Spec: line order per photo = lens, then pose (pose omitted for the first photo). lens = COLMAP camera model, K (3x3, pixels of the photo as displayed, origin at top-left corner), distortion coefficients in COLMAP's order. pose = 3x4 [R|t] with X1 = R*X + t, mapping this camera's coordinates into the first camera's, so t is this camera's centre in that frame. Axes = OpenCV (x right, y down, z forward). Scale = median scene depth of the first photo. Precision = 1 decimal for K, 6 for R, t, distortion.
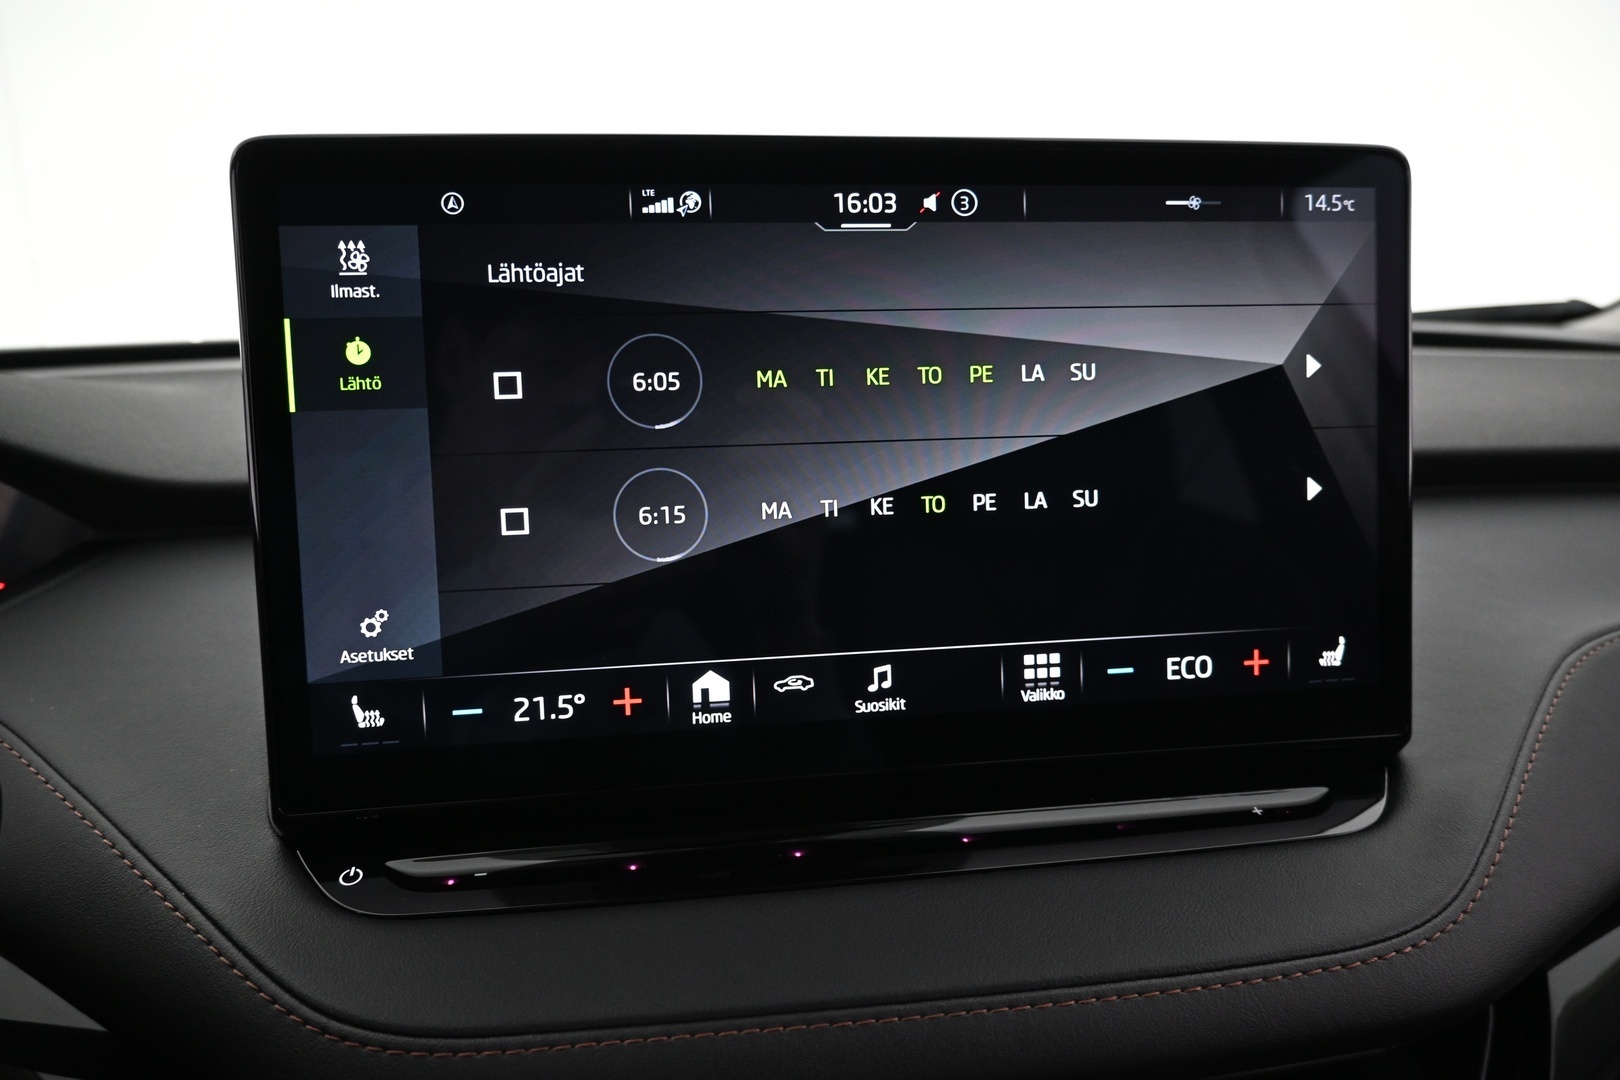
lens RADIAL K [[1087.8, 0, 810.0], [0, 1087.8, 540.0], [0, 0, 1]] dist [-0.007065, -0.000410]
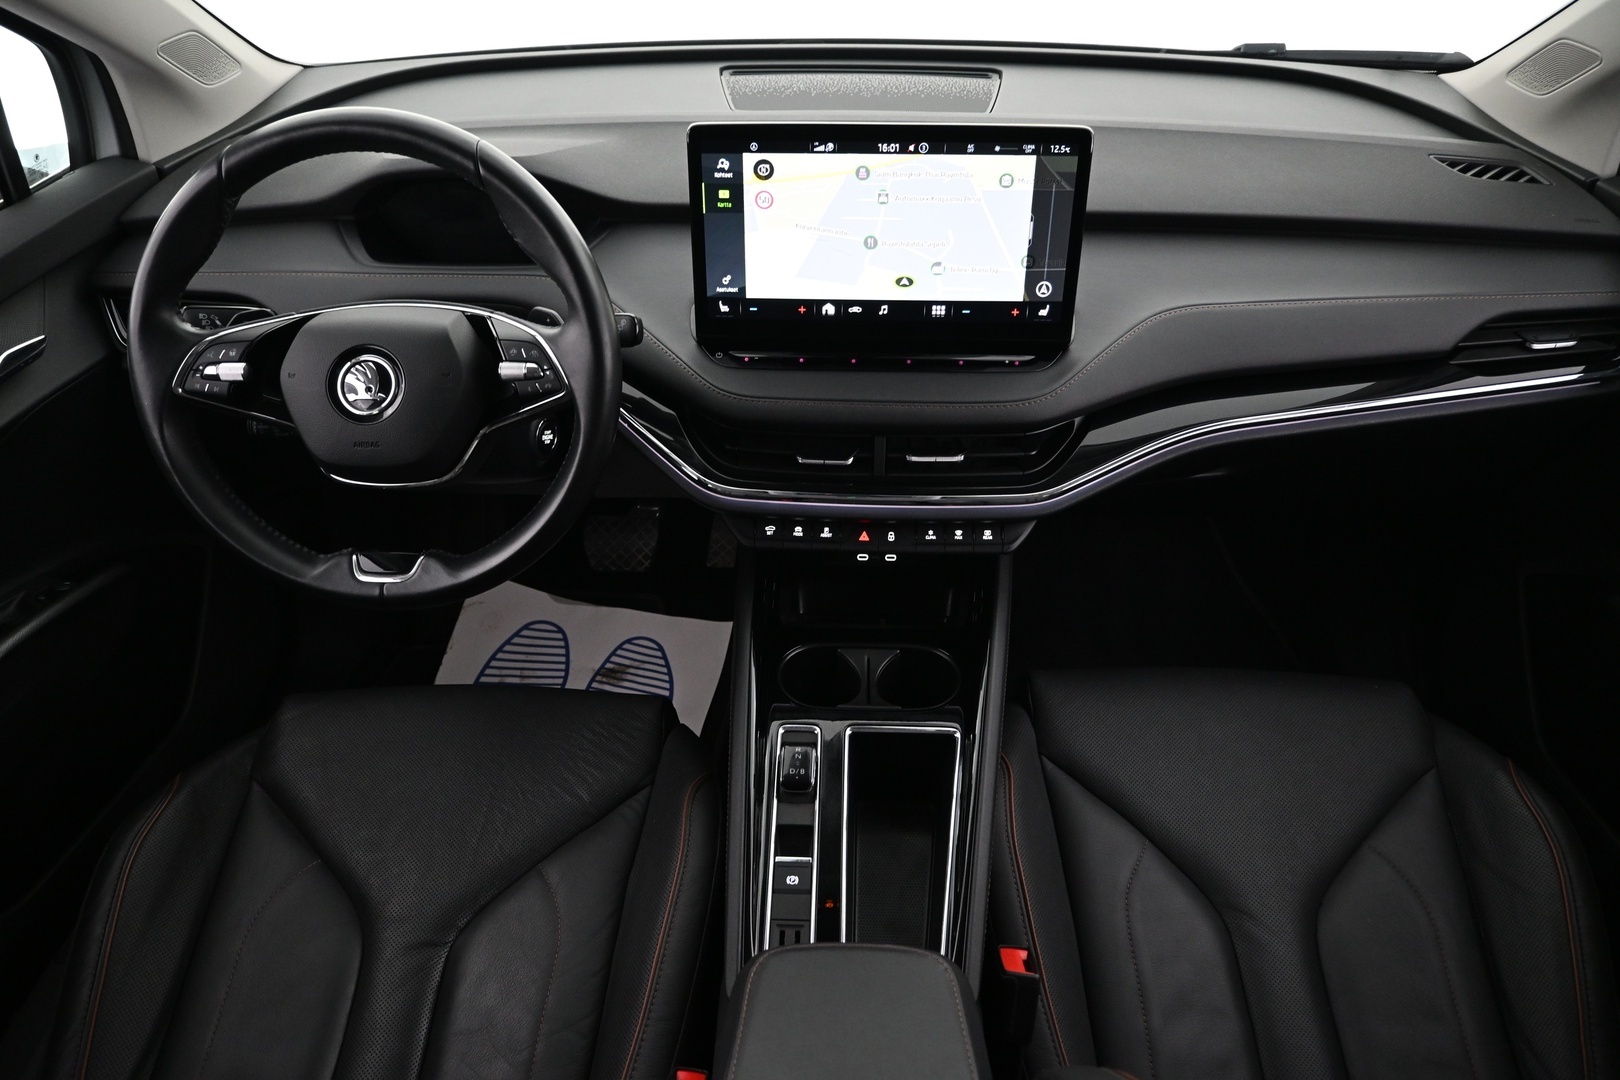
lens RADIAL K [[1087.8, 0, 810.0], [0, 1087.8, 540.0], [0, 0, 1]] dist [-0.007065, -0.000410]
pose [[0.984260, 0.112549, -0.136250, 0.364225], [-0.047937, 0.912104, 0.407145, -0.531971], [0.170098, -0.394206, 0.903144, -2.135150]]
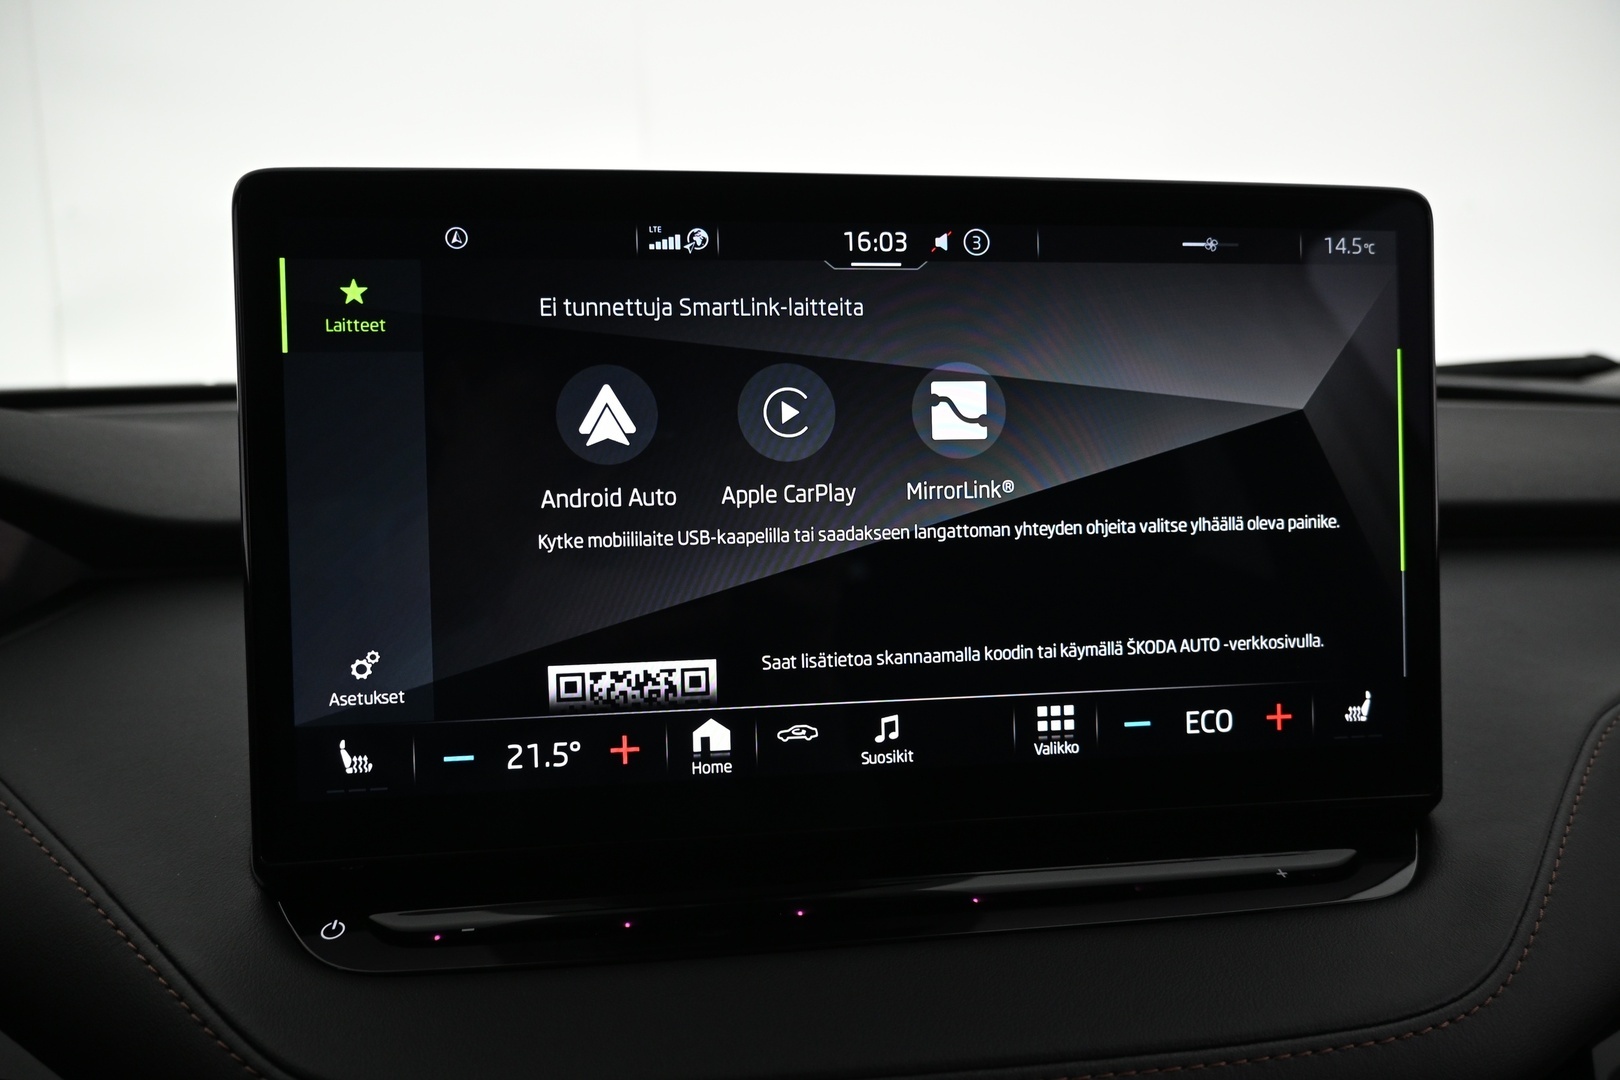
lens RADIAL K [[1087.8, 0, 810.0], [0, 1087.8, 540.0], [0, 0, 1]] dist [-0.007065, -0.000410]
pose [[0.999885, 0.009977, -0.011404, 0.005460], [-0.010510, 0.998807, -0.047690, 0.007088], [0.010915, 0.047805, 0.998797, 0.030169]]
